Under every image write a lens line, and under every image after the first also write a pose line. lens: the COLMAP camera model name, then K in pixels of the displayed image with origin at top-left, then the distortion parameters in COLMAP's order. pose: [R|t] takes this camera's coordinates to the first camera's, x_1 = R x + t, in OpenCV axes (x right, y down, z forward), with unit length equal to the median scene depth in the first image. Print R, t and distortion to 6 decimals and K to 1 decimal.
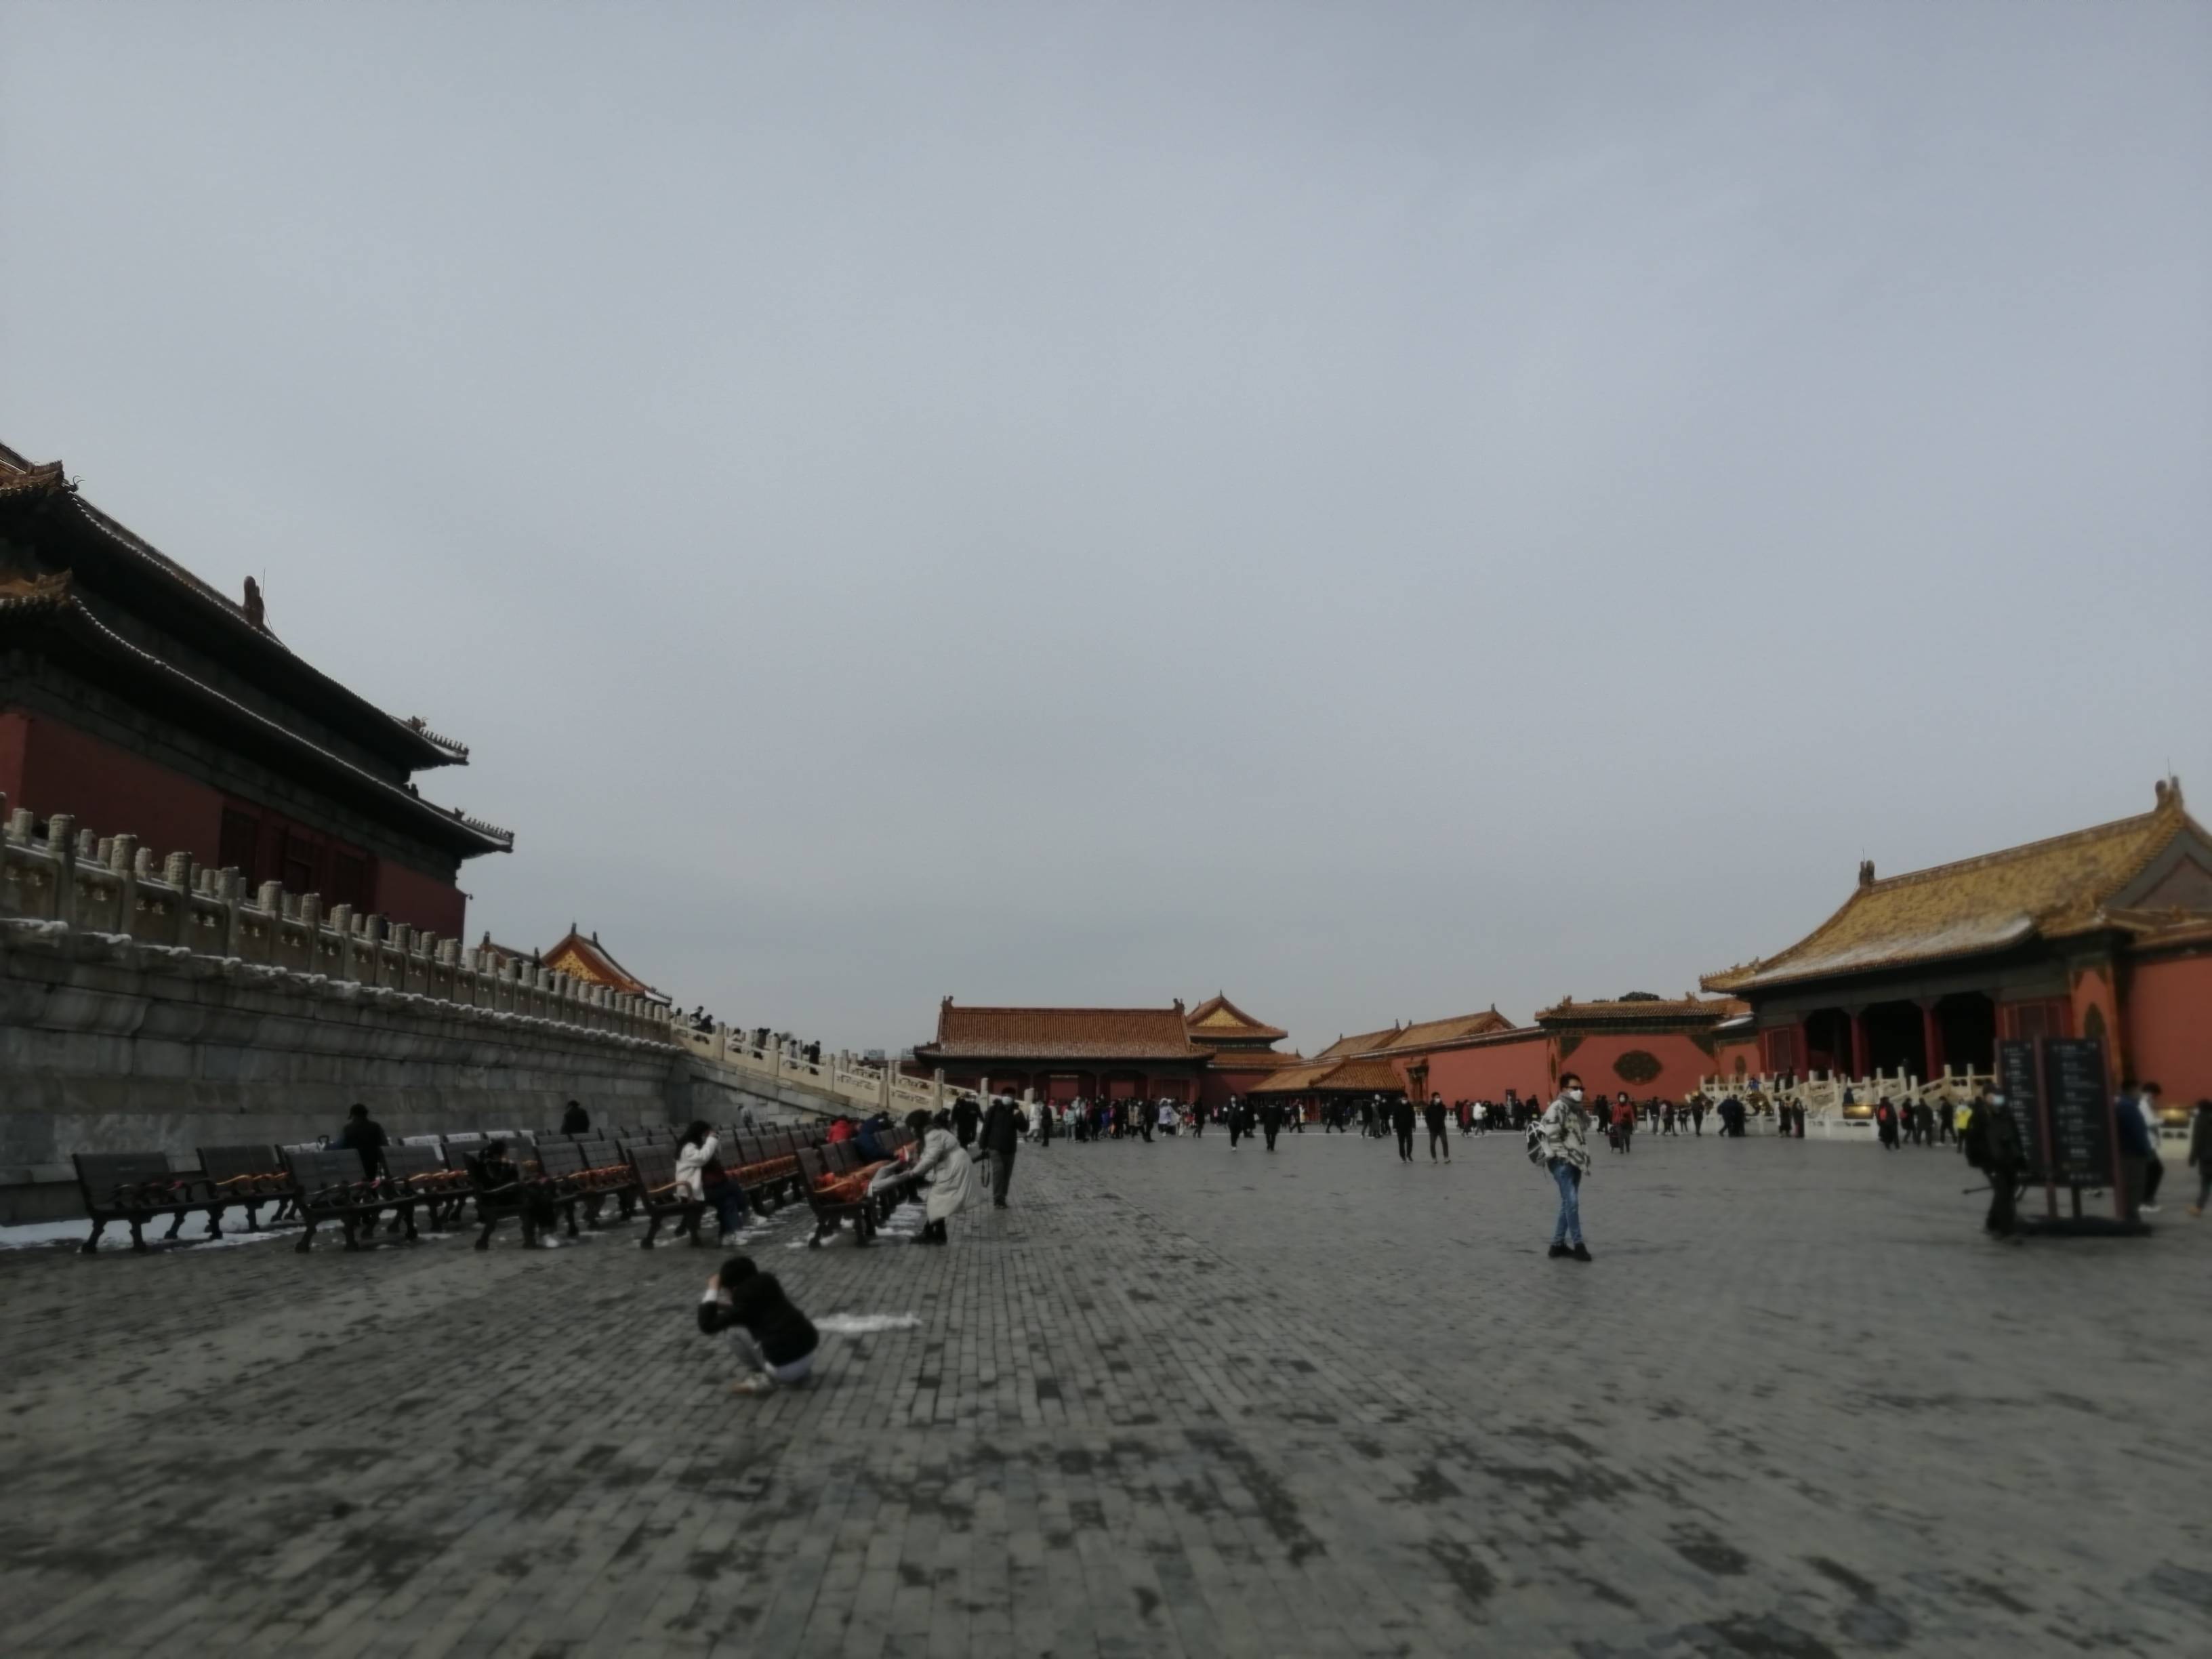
lens RADIAL K [[1706.9, 0, 1106.0], [0, 1706.9, 829.5], [0, 0, 1]] dist [0.024585, -0.045846]
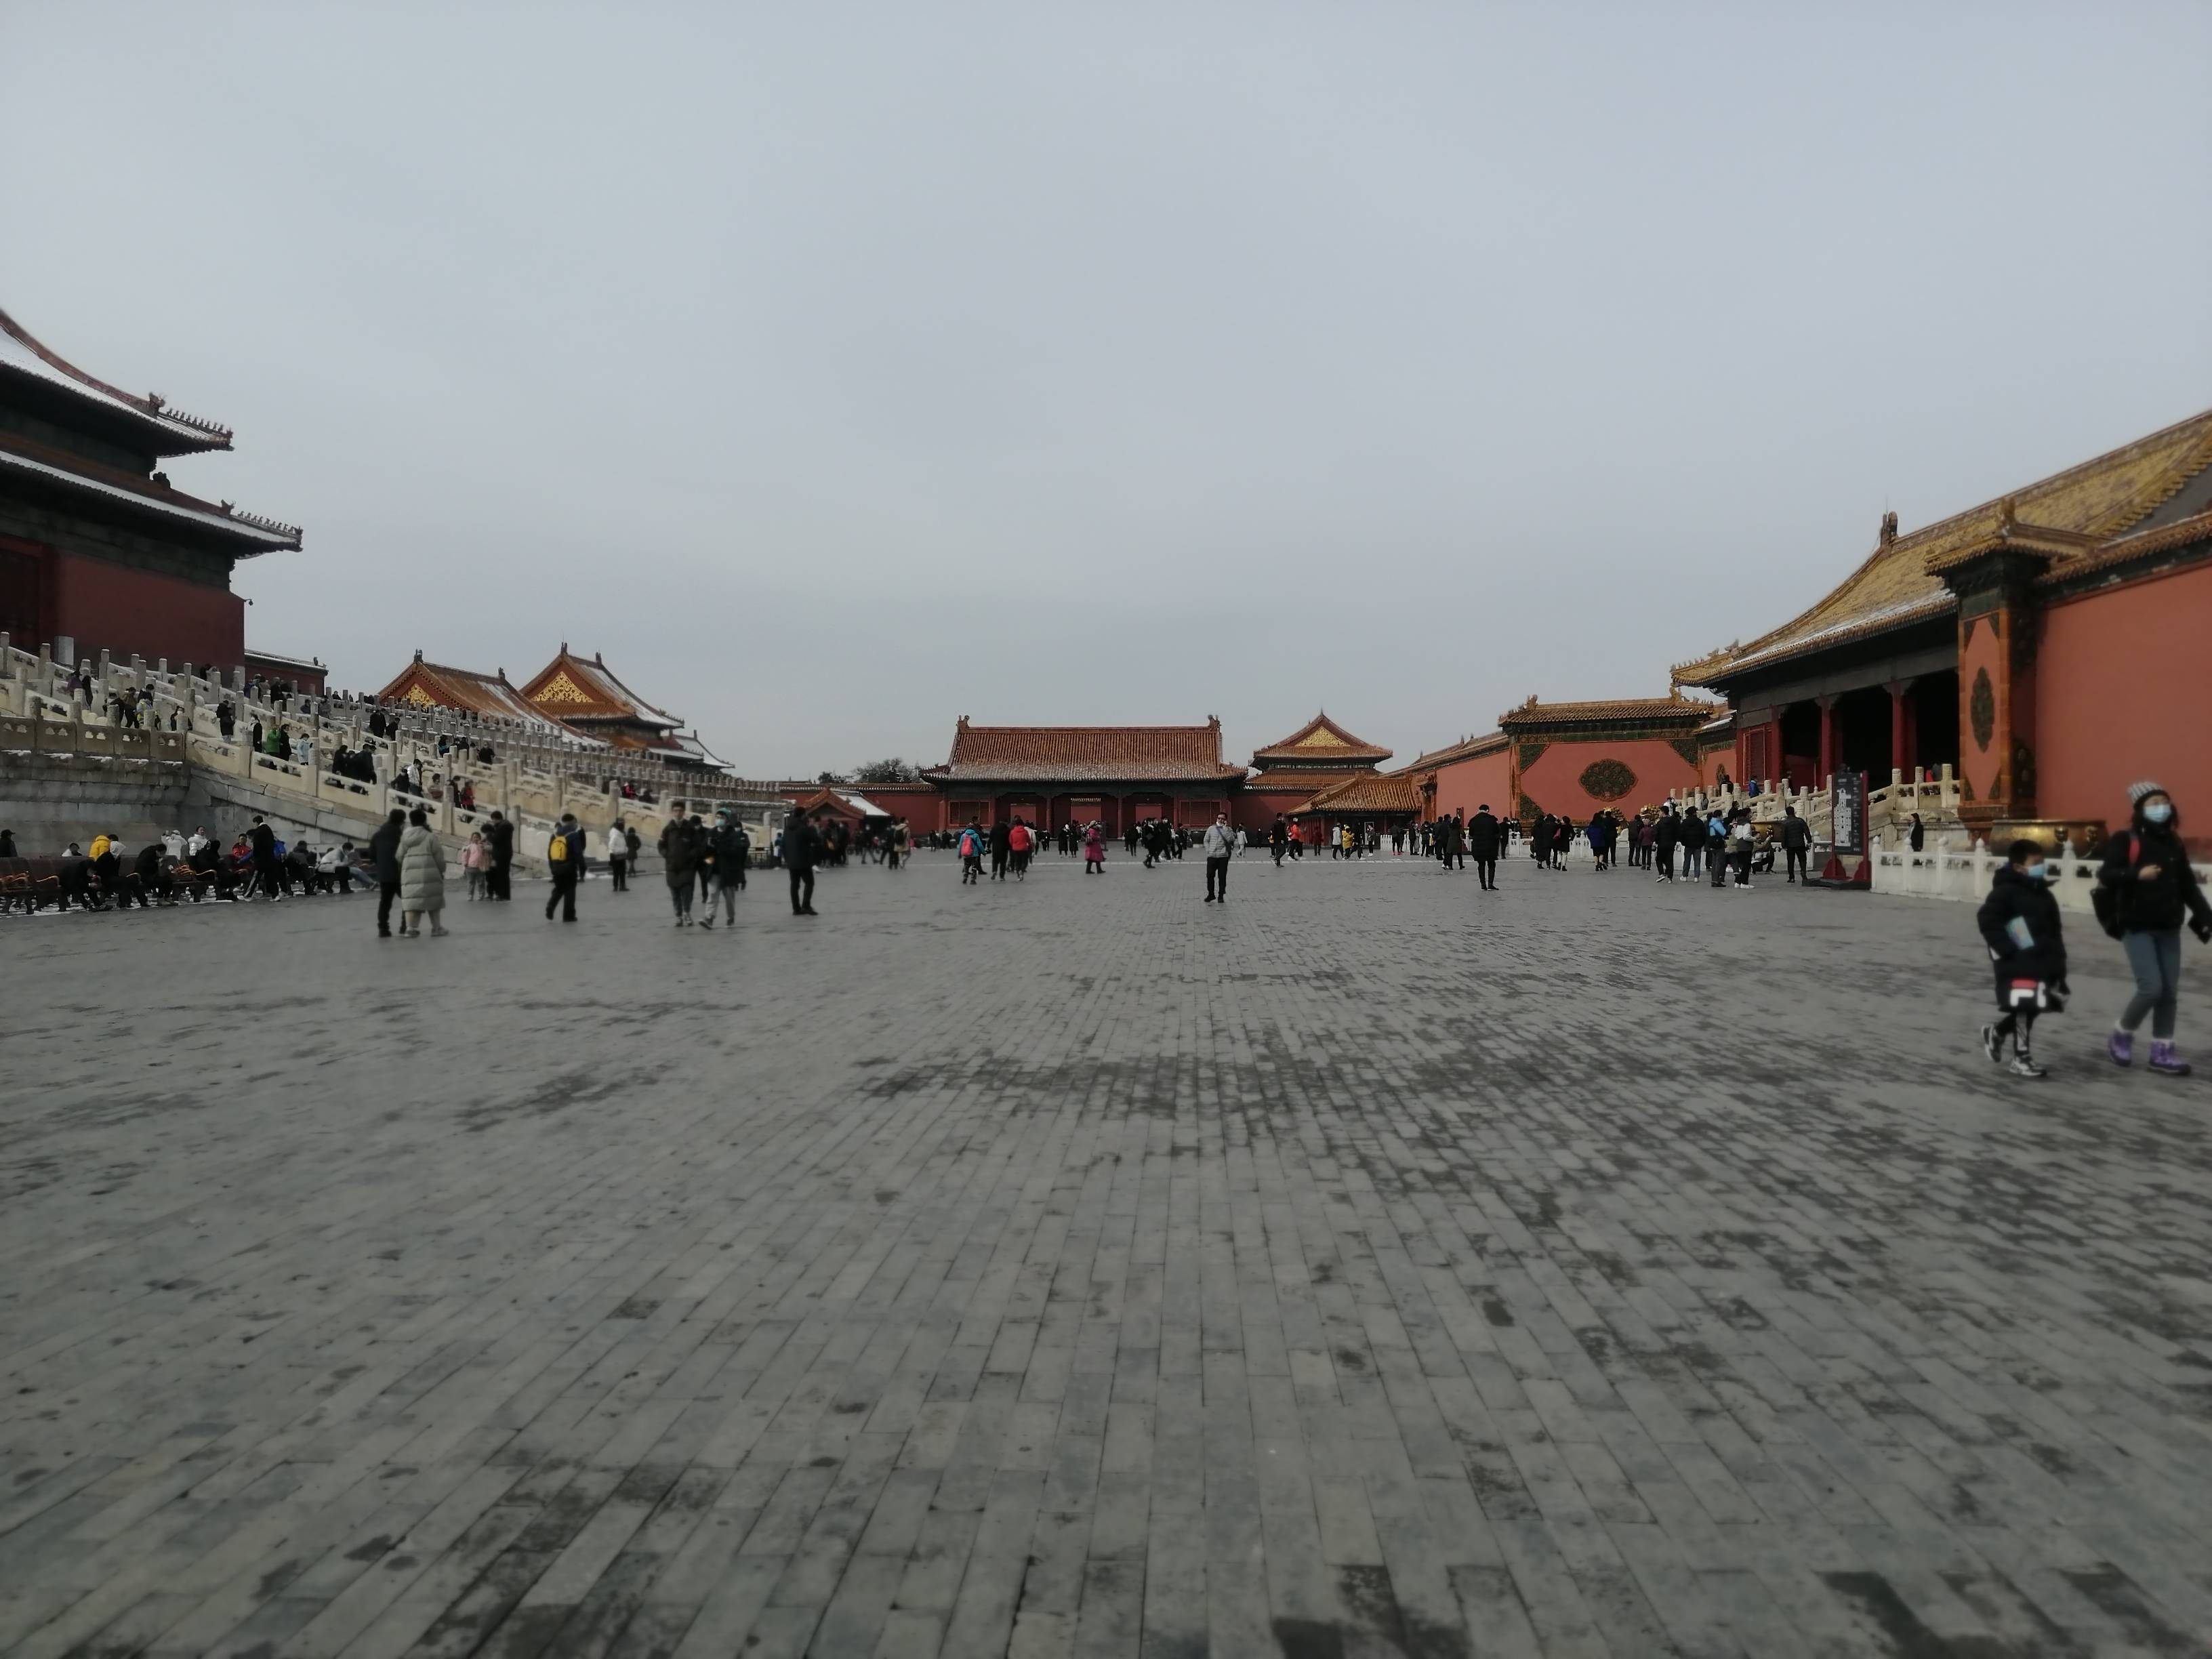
lens RADIAL K [[1706.9, 0, 1106.0], [0, 1706.9, 829.5], [0, 0, 1]] dist [0.024585, -0.045846]
pose [[0.992834, -0.006681, -0.119315, 0.173747], [0.025524, 0.987251, 0.157112, 0.027605], [0.116744, -0.159031, 0.980347, 0.164242]]
